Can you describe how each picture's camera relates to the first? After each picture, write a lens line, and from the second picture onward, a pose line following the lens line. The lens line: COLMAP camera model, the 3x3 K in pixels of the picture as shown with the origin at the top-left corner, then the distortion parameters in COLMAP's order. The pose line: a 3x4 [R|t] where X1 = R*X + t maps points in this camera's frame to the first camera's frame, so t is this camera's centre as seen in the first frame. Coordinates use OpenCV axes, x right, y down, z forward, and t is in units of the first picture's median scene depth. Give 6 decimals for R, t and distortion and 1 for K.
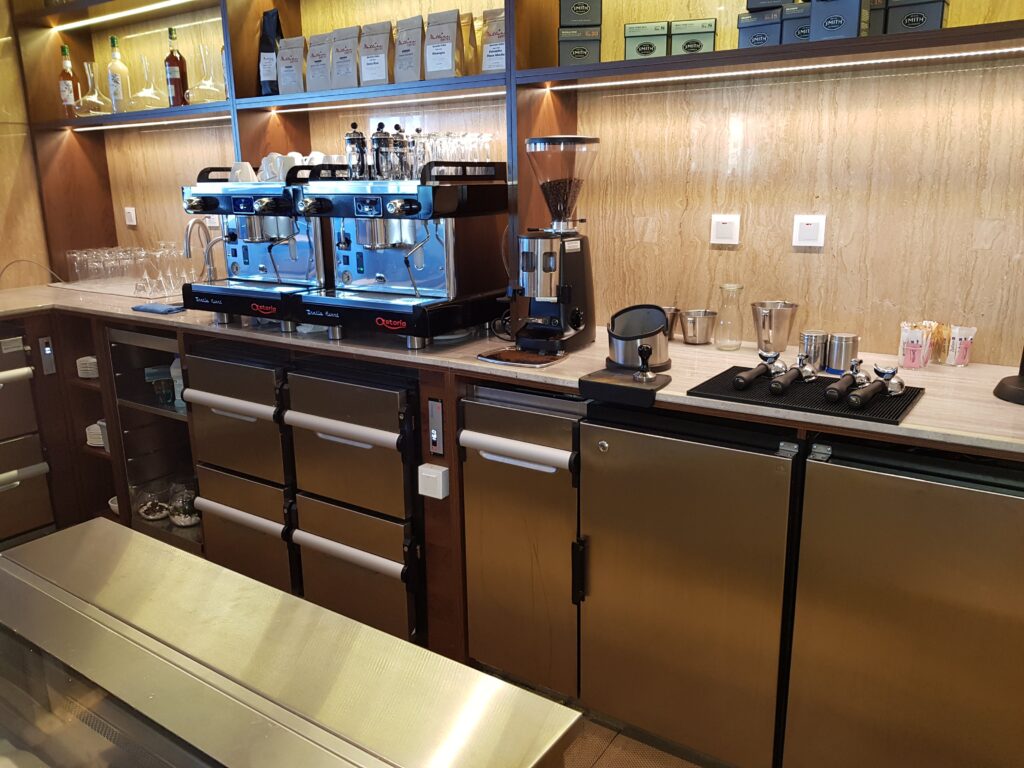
lens RADIAL K [[804.1, 0, 512.0], [0, 804.1, 384.0], [0, 0, 1]] dist [0.009551, -0.067224]
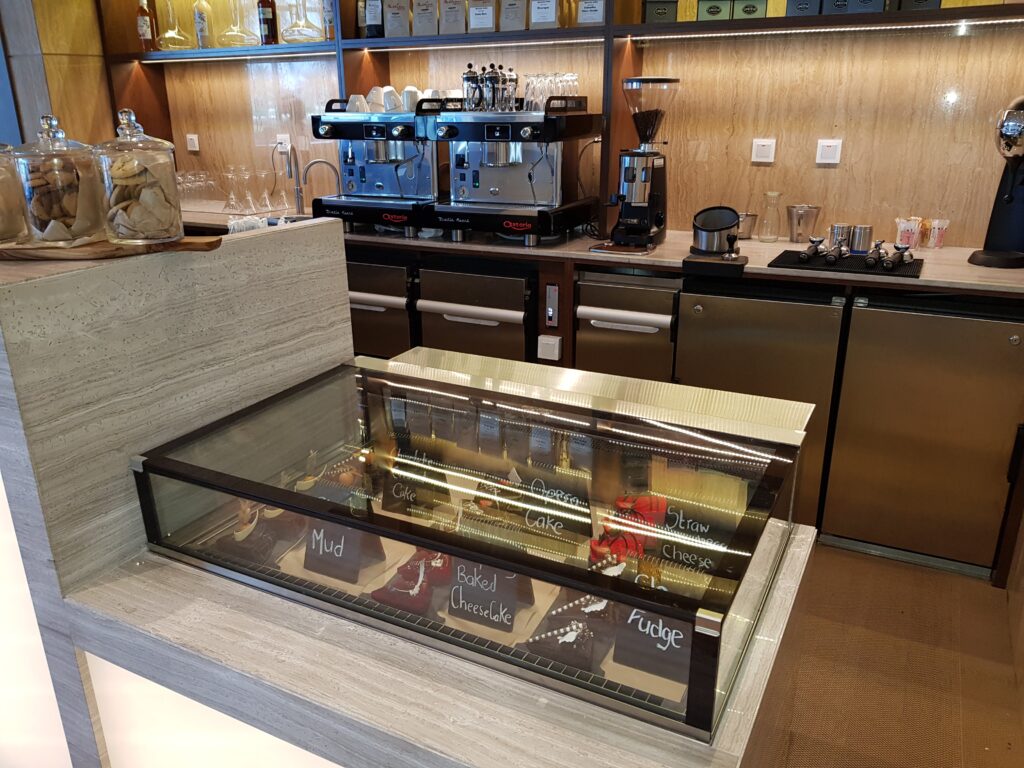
lens RADIAL K [[804.1, 0, 512.0], [0, 804.1, 384.0], [0, 0, 1]] dist [0.009551, -0.067224]
pose [[0.993104, -0.034646, 0.112002, -0.310264], [0.025380, 0.996216, 0.083119, 0.070164], [-0.114458, -0.079703, 0.990226, -0.292552]]
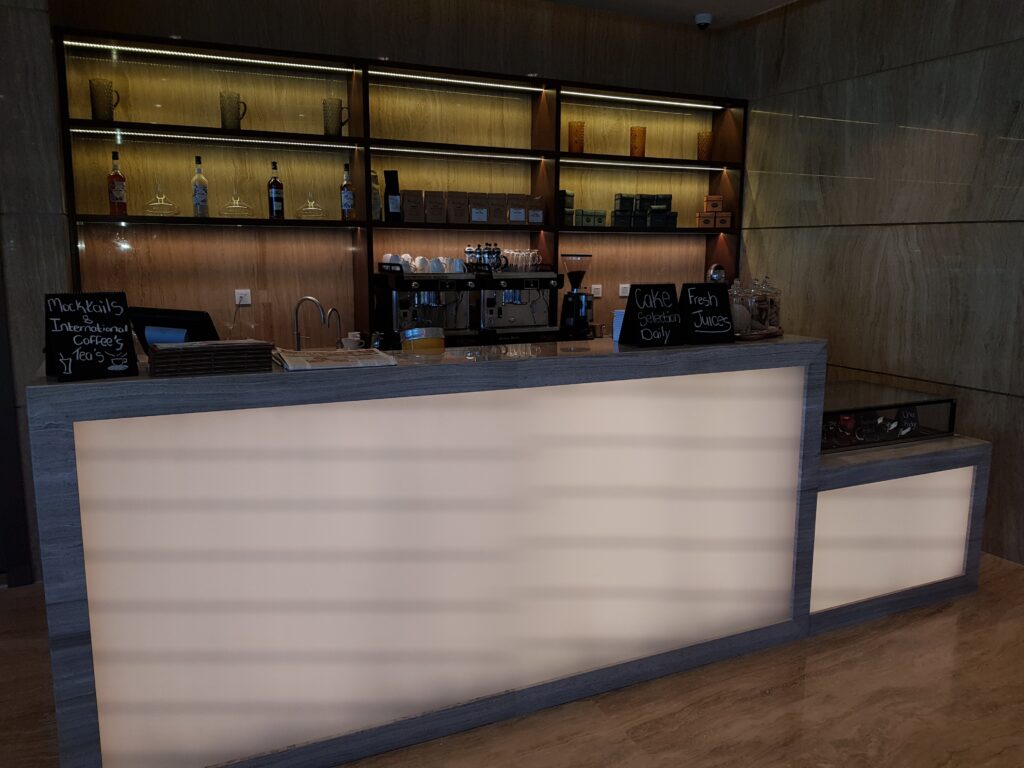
lens RADIAL K [[804.1, 0, 512.0], [0, 804.1, 384.0], [0, 0, 1]] dist [0.009551, -0.067224]
pose [[0.499962, -0.122409, 0.857353, -2.060616], [0.203849, 0.978780, 0.020872, -0.015776], [-0.841714, 0.164335, 0.514306, -0.010447]]
